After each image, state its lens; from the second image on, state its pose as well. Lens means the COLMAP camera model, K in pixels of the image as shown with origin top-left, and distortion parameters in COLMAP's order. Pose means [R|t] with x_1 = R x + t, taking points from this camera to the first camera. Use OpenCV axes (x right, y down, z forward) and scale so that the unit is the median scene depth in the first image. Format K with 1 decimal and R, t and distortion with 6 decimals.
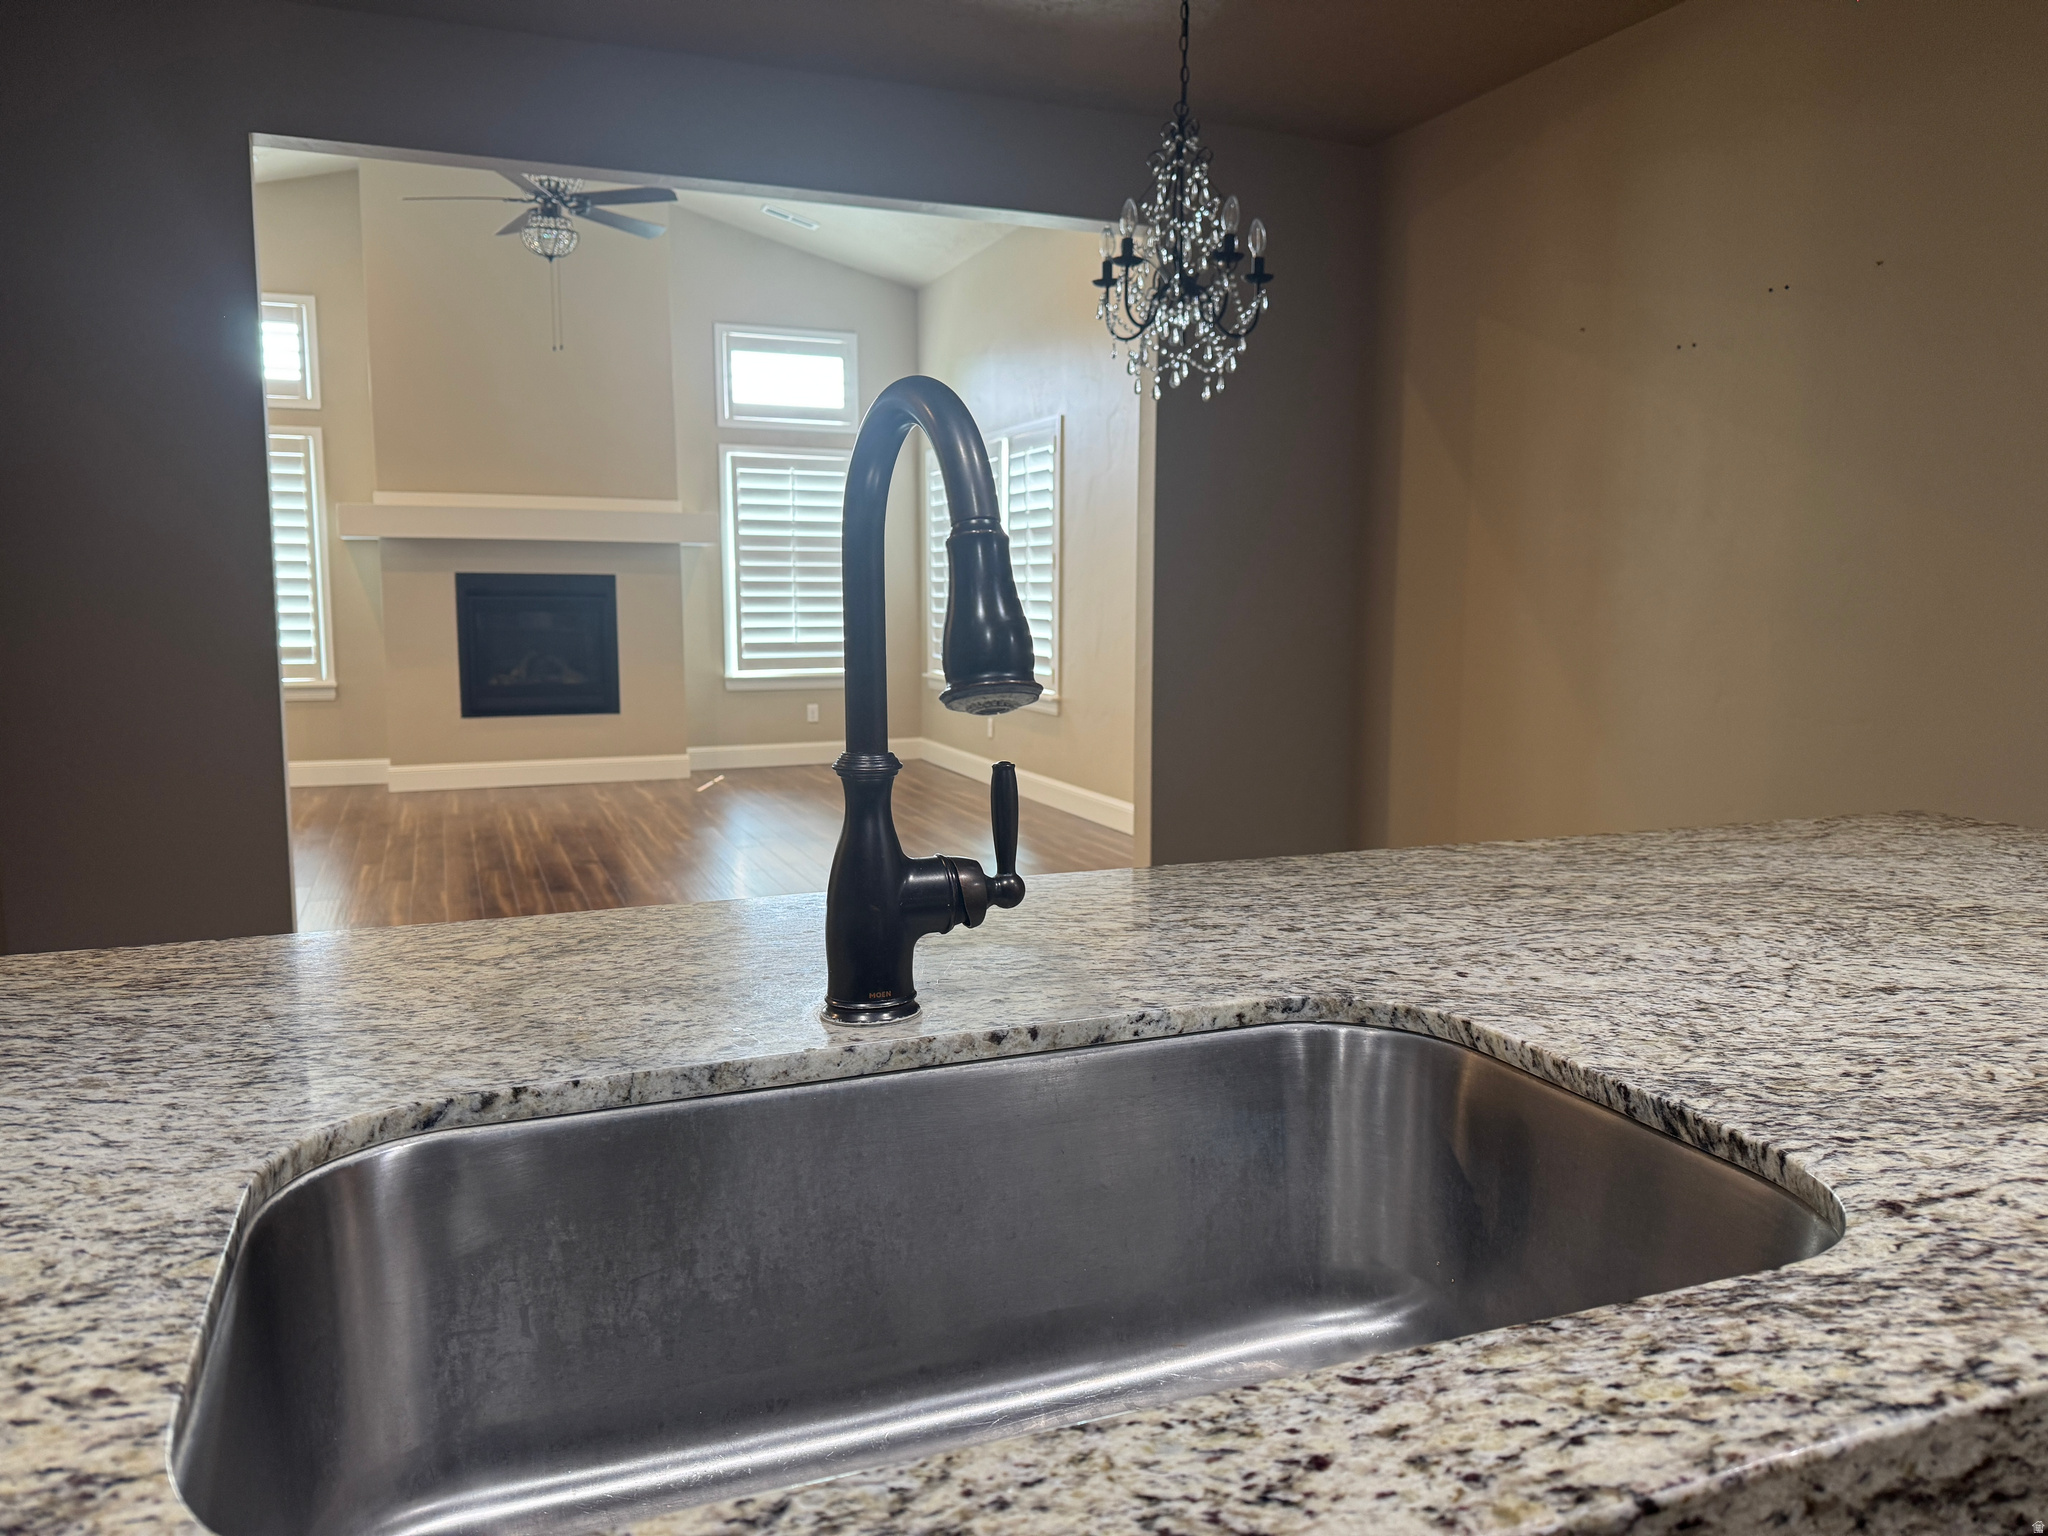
lens RADIAL K [[1432.4, 0, 1024.0], [0, 1432.4, 768.0], [0, 0, 1]] dist [0.120966, -0.174563]
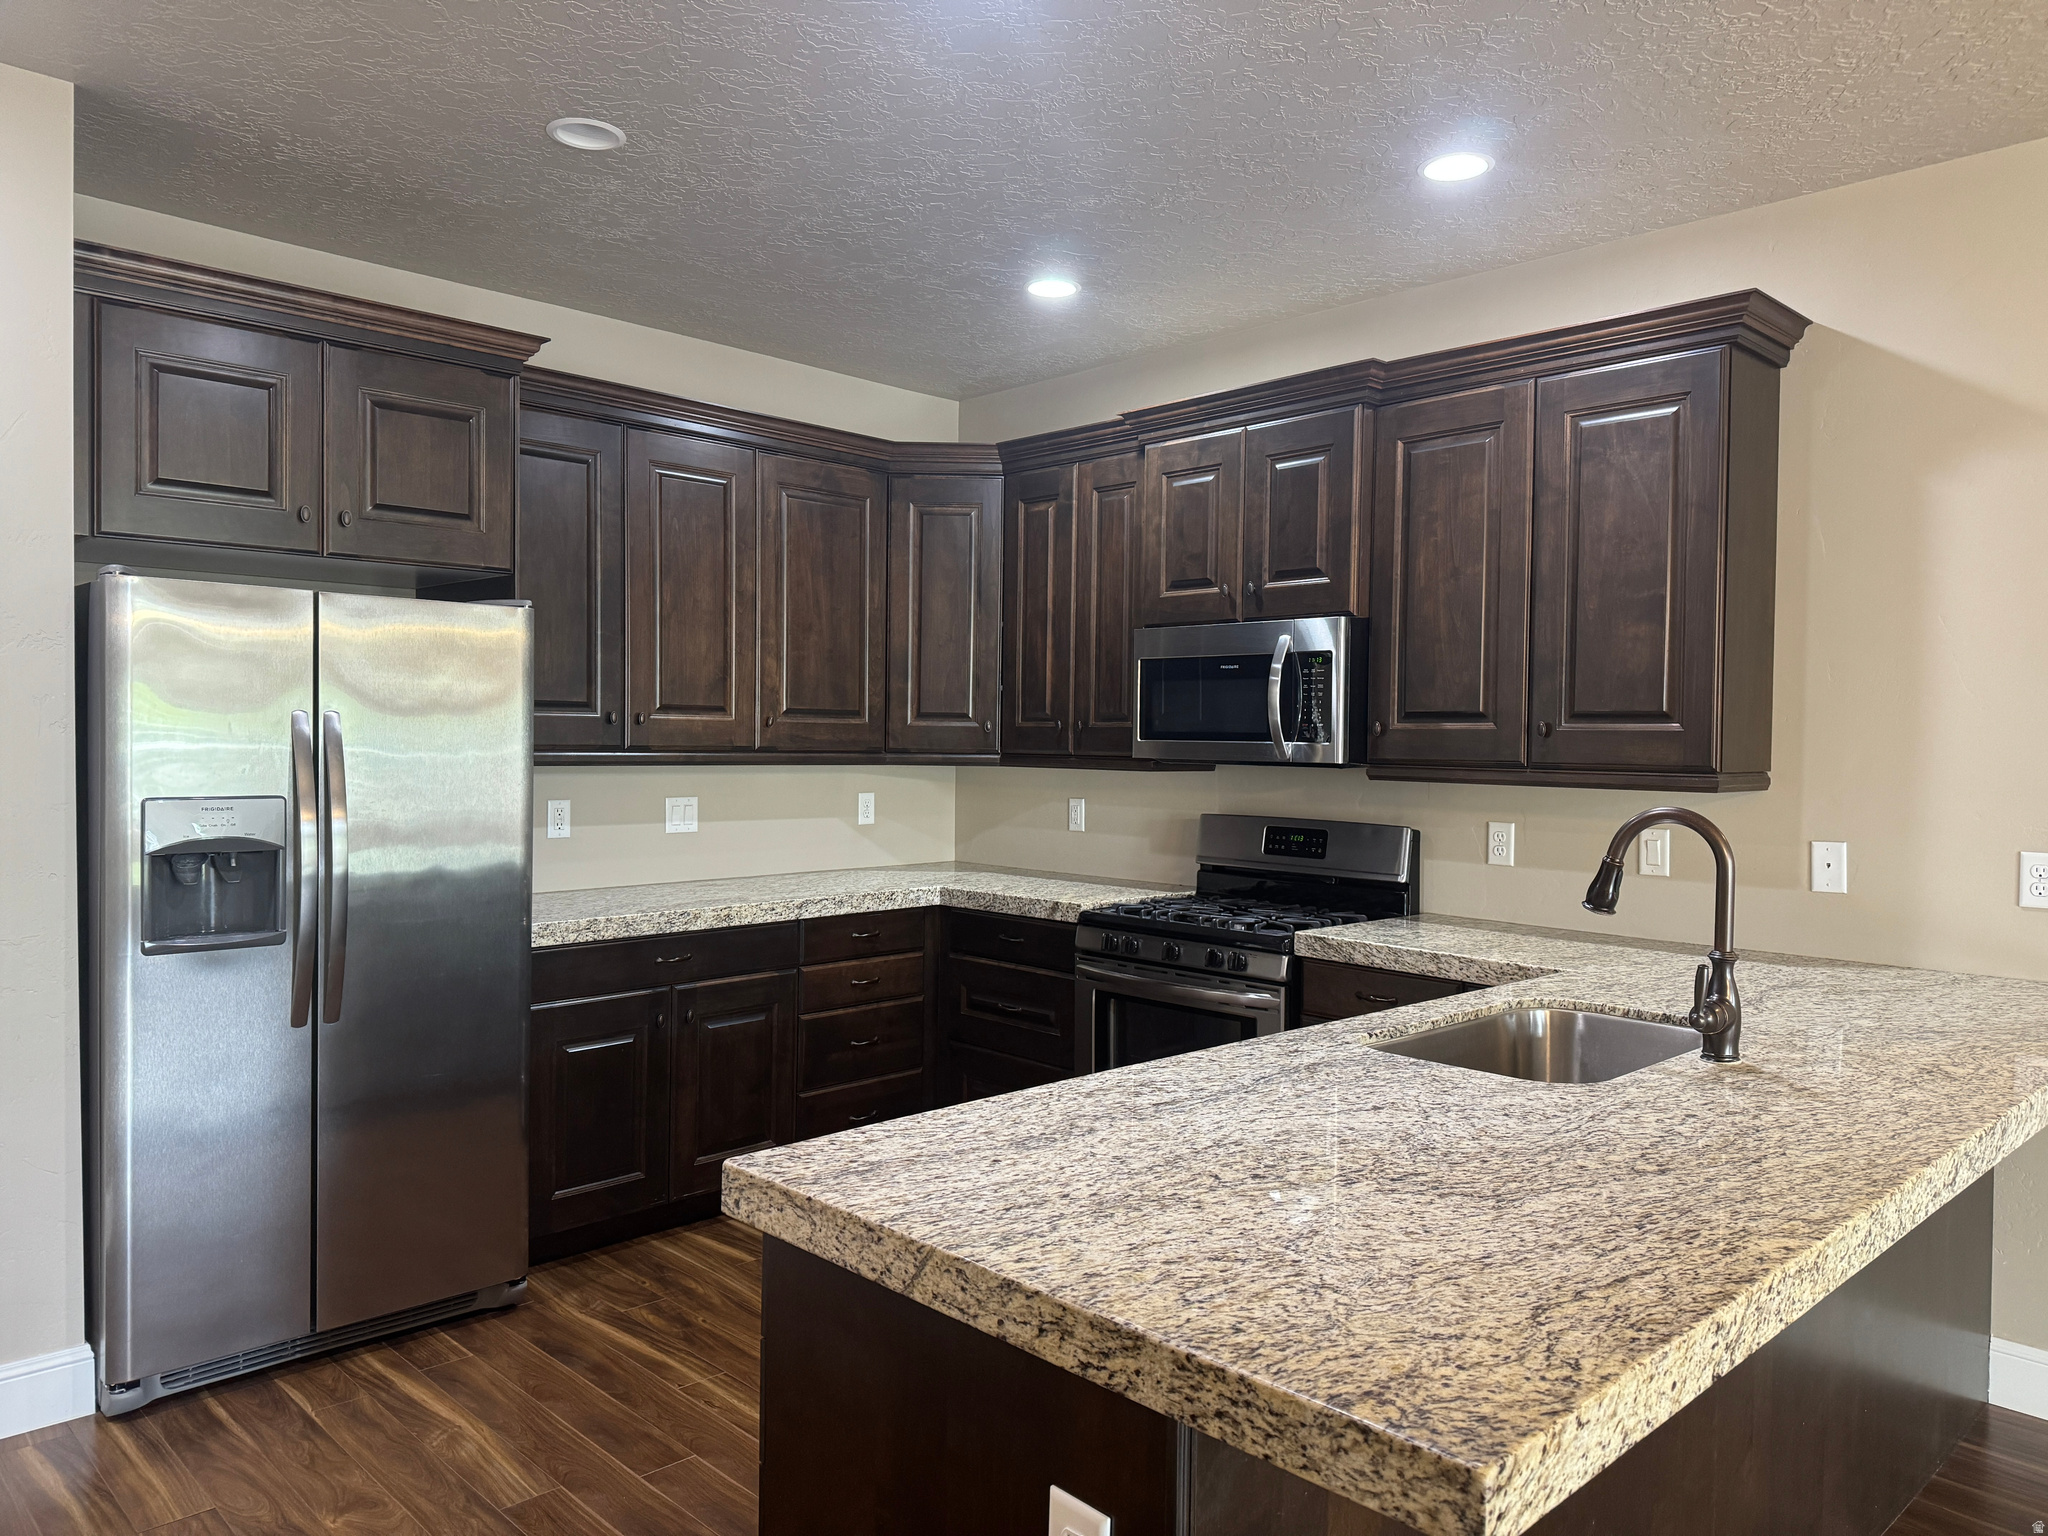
lens RADIAL K [[1429.9, 0, 1024.5], [0, 1429.9, 766.3], [0, 0, 1]] dist [0.077525, -0.095790]
pose [[-0.922976, -0.007185, -0.384789, 0.210960], [-0.064861, 0.988428, 0.137124, -0.063601], [0.379352, 0.151520, -0.912762, 0.299097]]
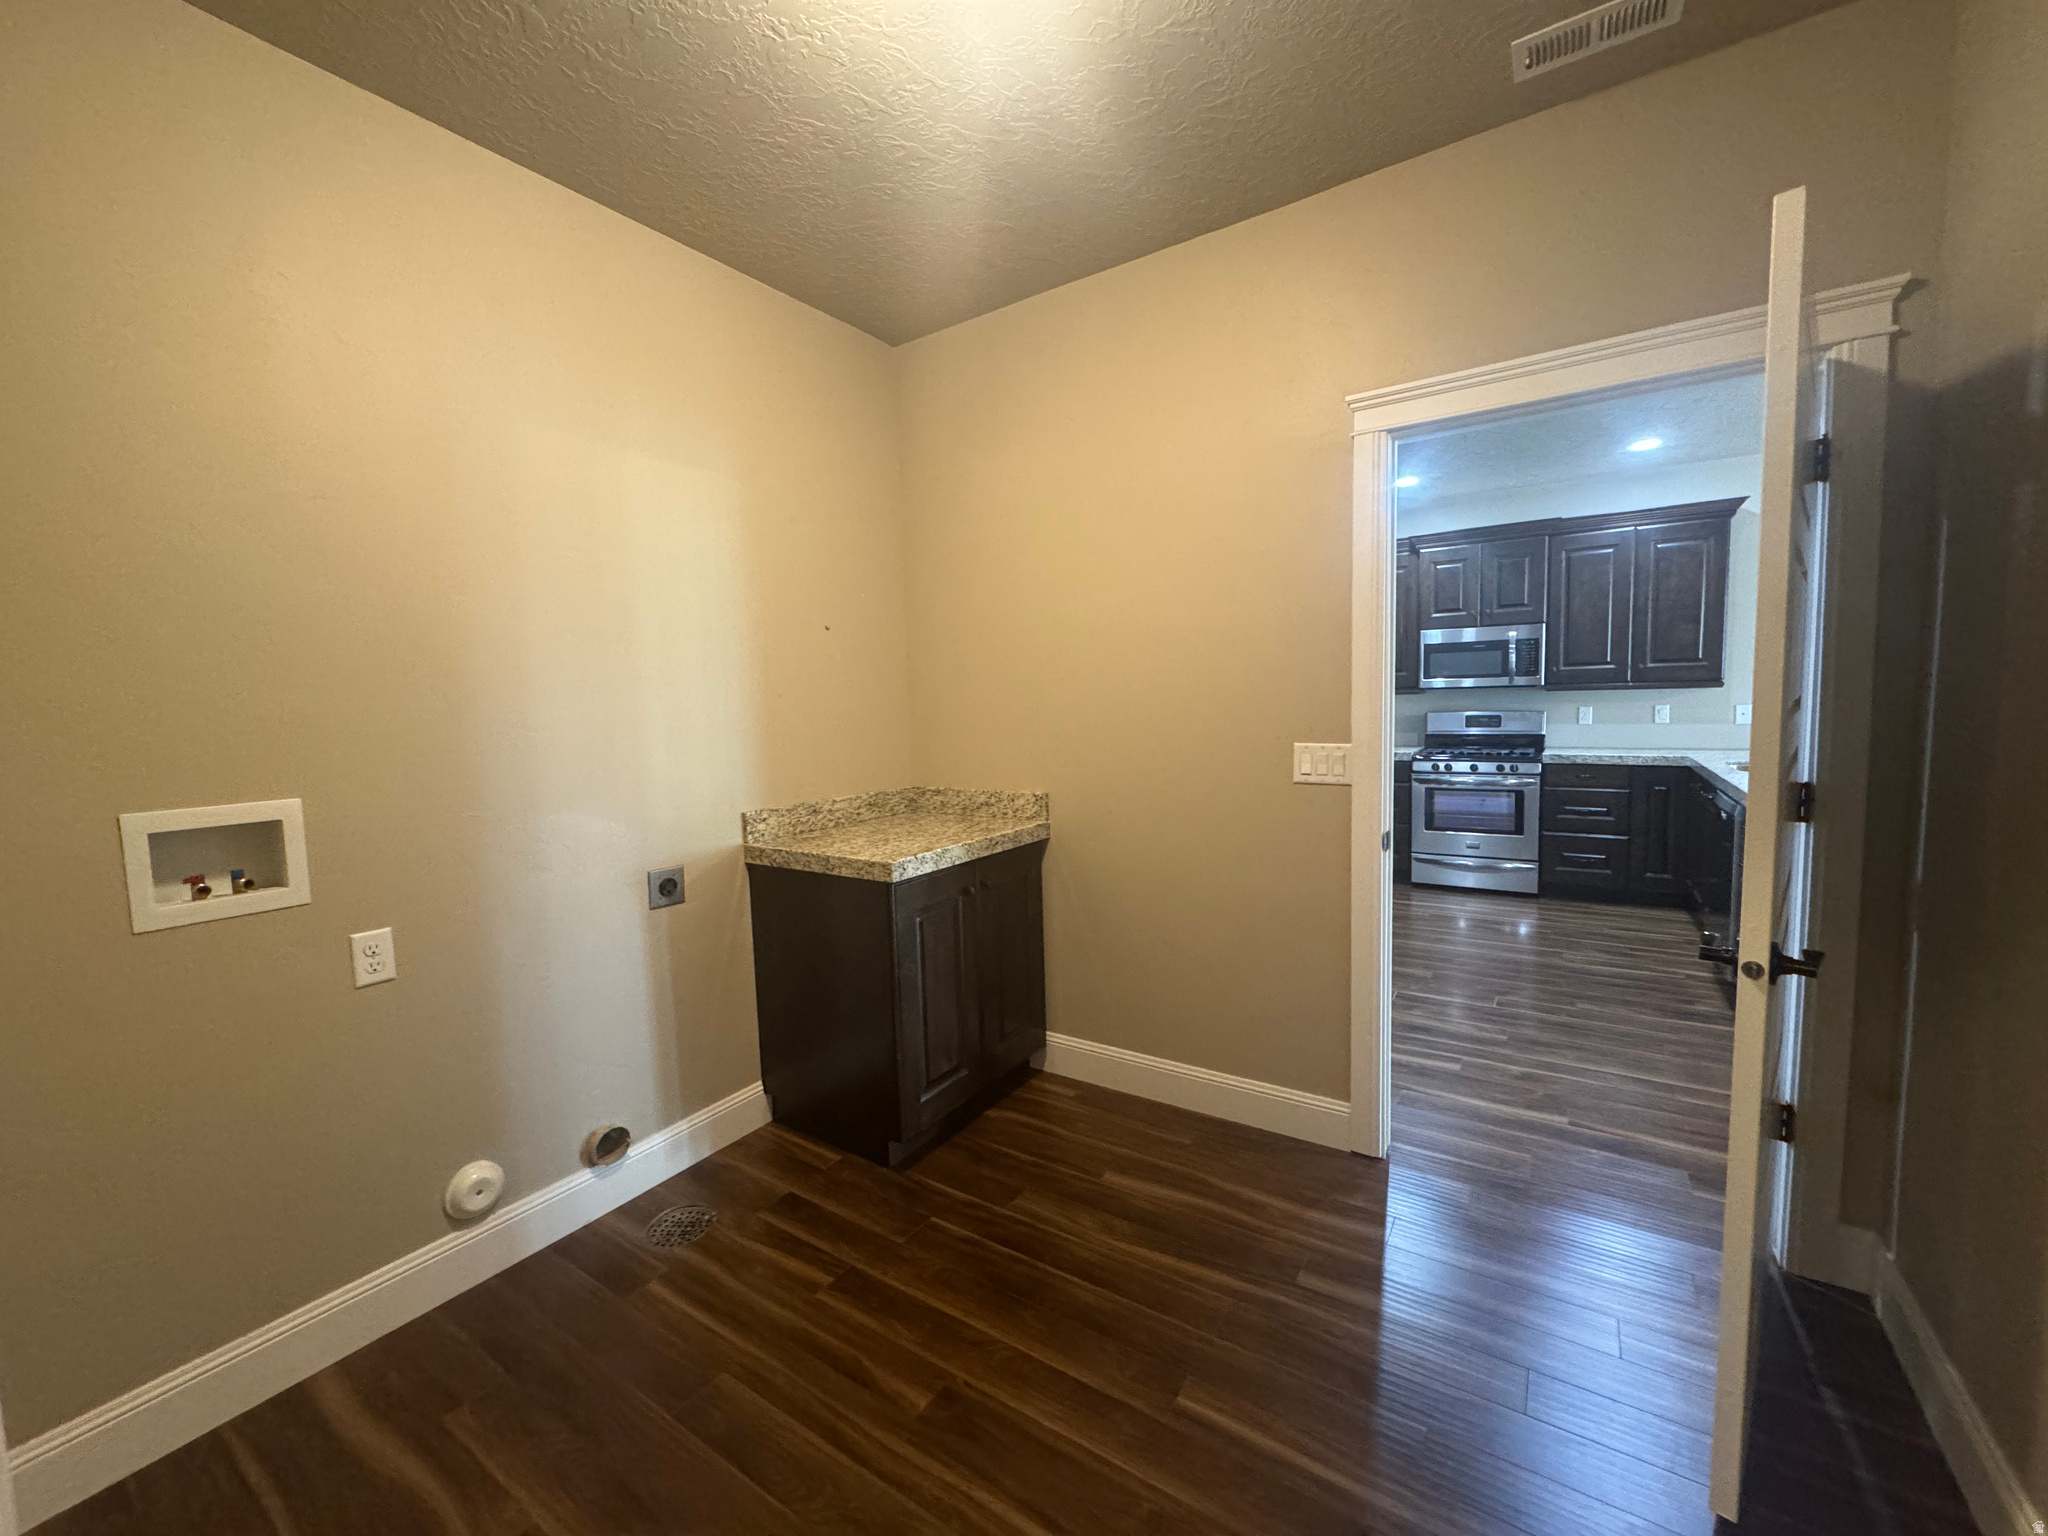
lens RADIAL K [[823.1, 0, 1020.6], [0, 823.1, 766.3], [0, 0, 1]] dist [-0.000165, -0.000049]
pose [[-0.823913, 0.069066, -0.562492, 0.632983], [-0.045153, 0.981391, 0.186638, -0.047061], [0.564915, 0.179171, -0.805462, 0.216357]]
